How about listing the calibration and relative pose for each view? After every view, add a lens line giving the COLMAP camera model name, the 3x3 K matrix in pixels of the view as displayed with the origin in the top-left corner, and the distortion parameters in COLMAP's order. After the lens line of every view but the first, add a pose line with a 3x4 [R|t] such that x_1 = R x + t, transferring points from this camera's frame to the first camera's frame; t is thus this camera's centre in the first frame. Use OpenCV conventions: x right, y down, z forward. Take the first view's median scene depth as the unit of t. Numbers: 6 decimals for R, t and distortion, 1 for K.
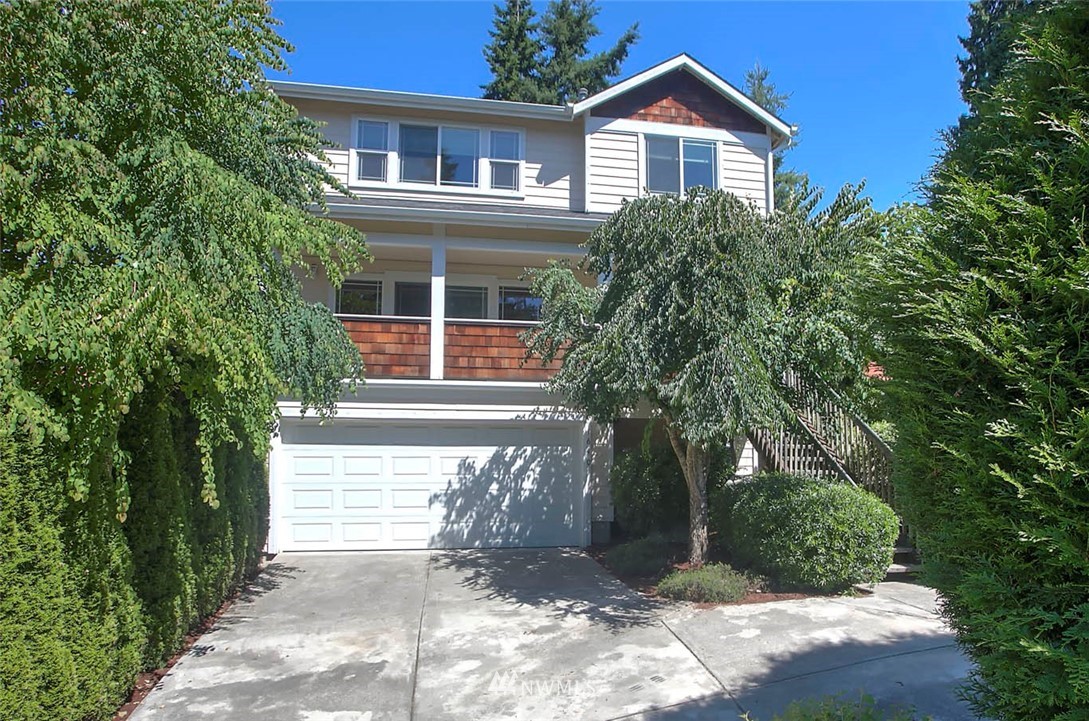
lens RADIAL K [[522.2, 0, 543.9], [0, 522.2, 330.9], [0, 0, 1]] dist [-0.000654, 0.000083]
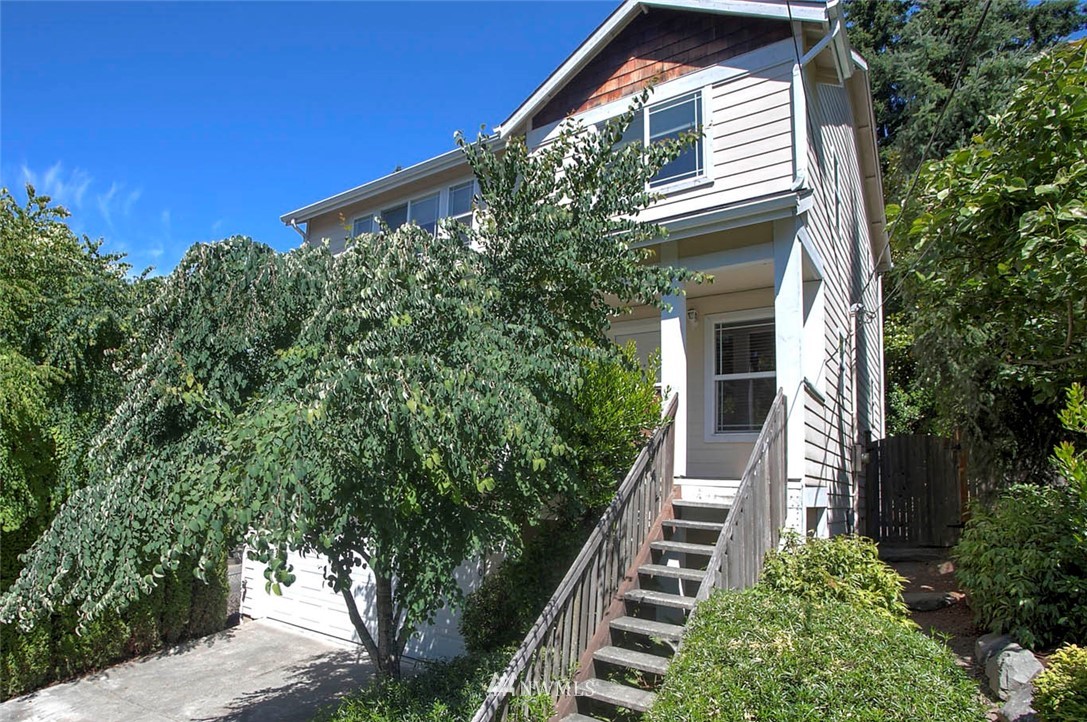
lens RADIAL K [[532.0, 0, 543.5], [0, 532.0, 361.0], [0, 0, 1]] dist [-0.032783, 0.023117]
pose [[0.761650, -0.114952, -0.637711, 0.566584], [0.105769, 0.992995, -0.052670, -0.013036], [0.639298, -0.027334, 0.768473, 0.365662]]
